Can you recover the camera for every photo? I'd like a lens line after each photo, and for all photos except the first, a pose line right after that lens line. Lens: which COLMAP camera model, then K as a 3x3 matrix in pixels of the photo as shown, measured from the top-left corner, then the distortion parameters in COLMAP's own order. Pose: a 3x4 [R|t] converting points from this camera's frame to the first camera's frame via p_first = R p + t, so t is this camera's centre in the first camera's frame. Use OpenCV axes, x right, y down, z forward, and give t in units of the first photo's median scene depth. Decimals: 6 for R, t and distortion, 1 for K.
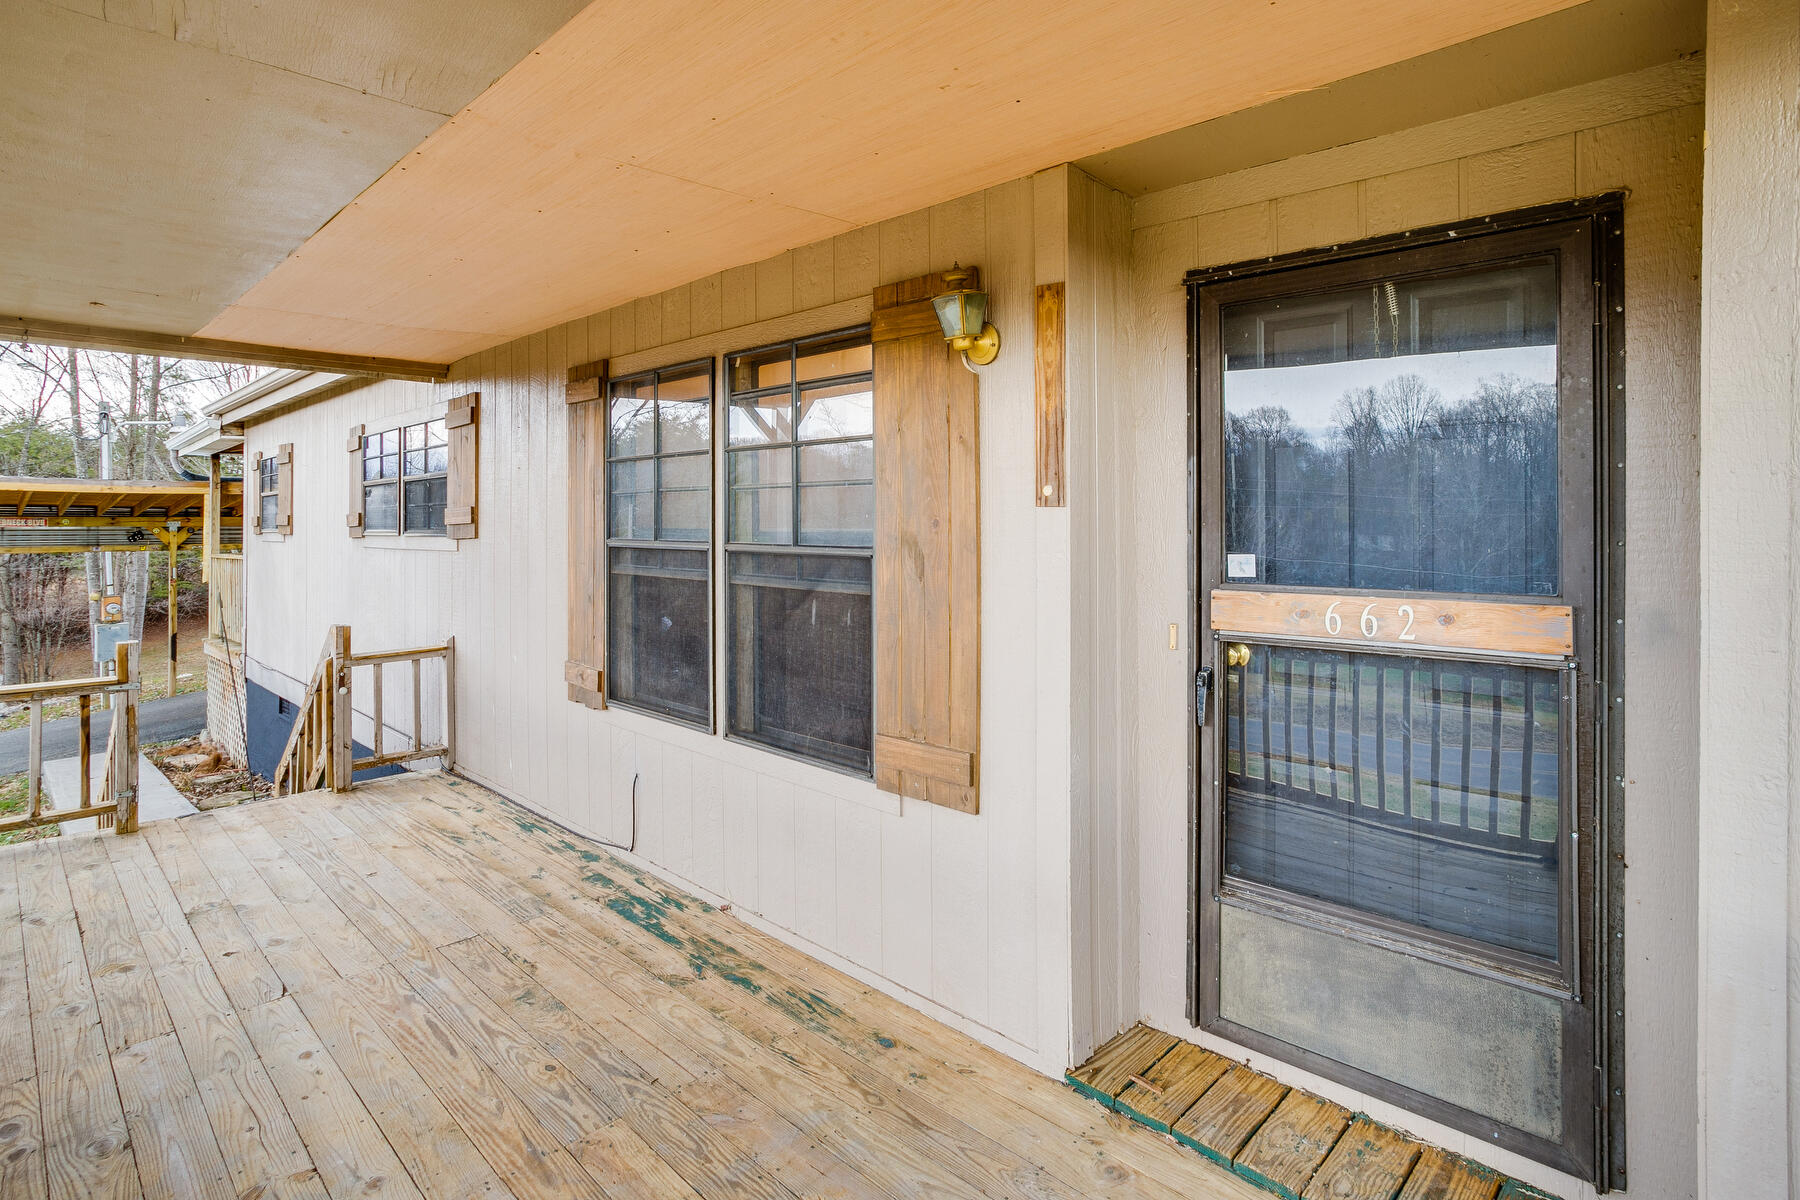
lens RADIAL K [[901.7, 0, 900.0], [0, 901.7, 600.0], [0, 0, 1]] dist [-0.033962, -0.000005]
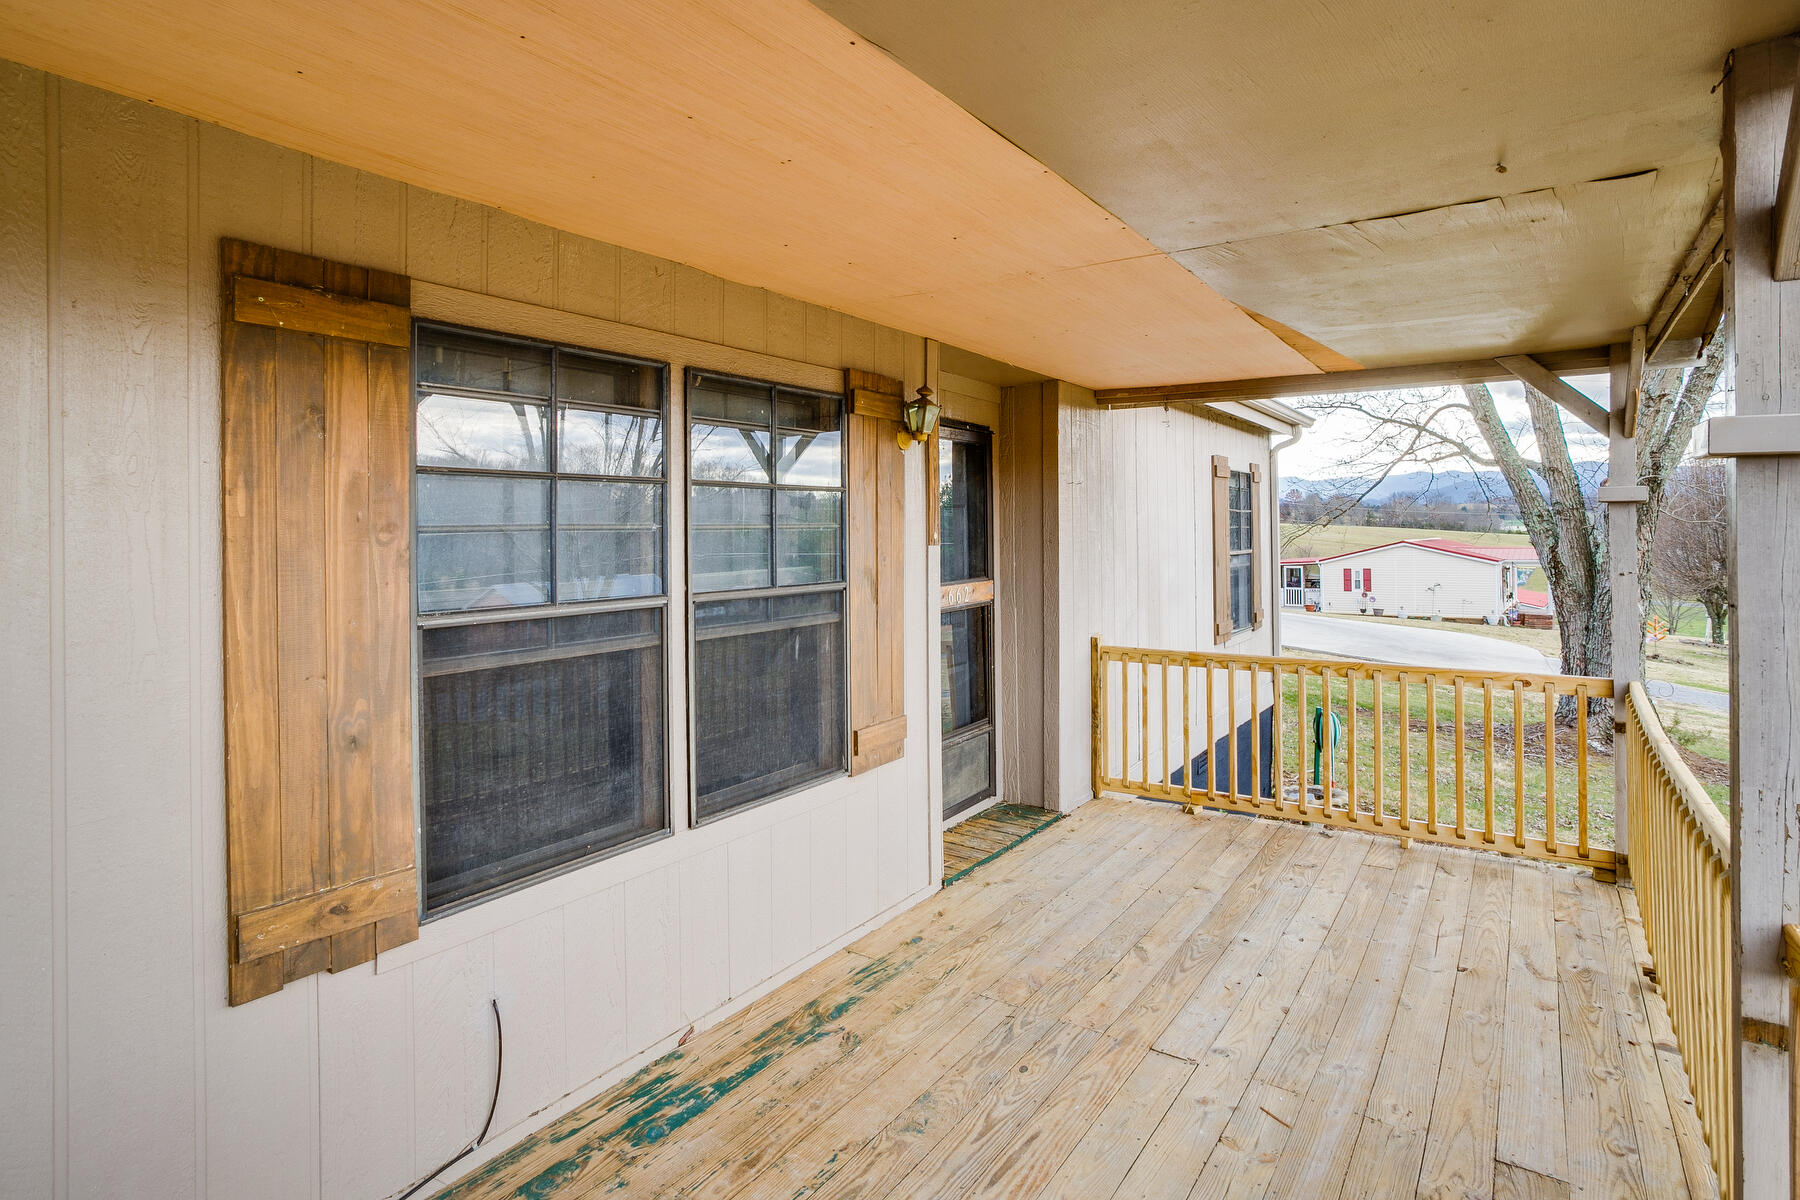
lens RADIAL K [[878.4, 0, 898.4], [0, 878.4, 608.8], [0, 0, 1]] dist [-0.038016, 0.026245]
pose [[-0.136200, -0.092179, 0.986383, -1.056556], [0.086792, 0.990723, 0.104569, -0.121340], [-0.986872, 0.099853, -0.126936, 0.946223]]
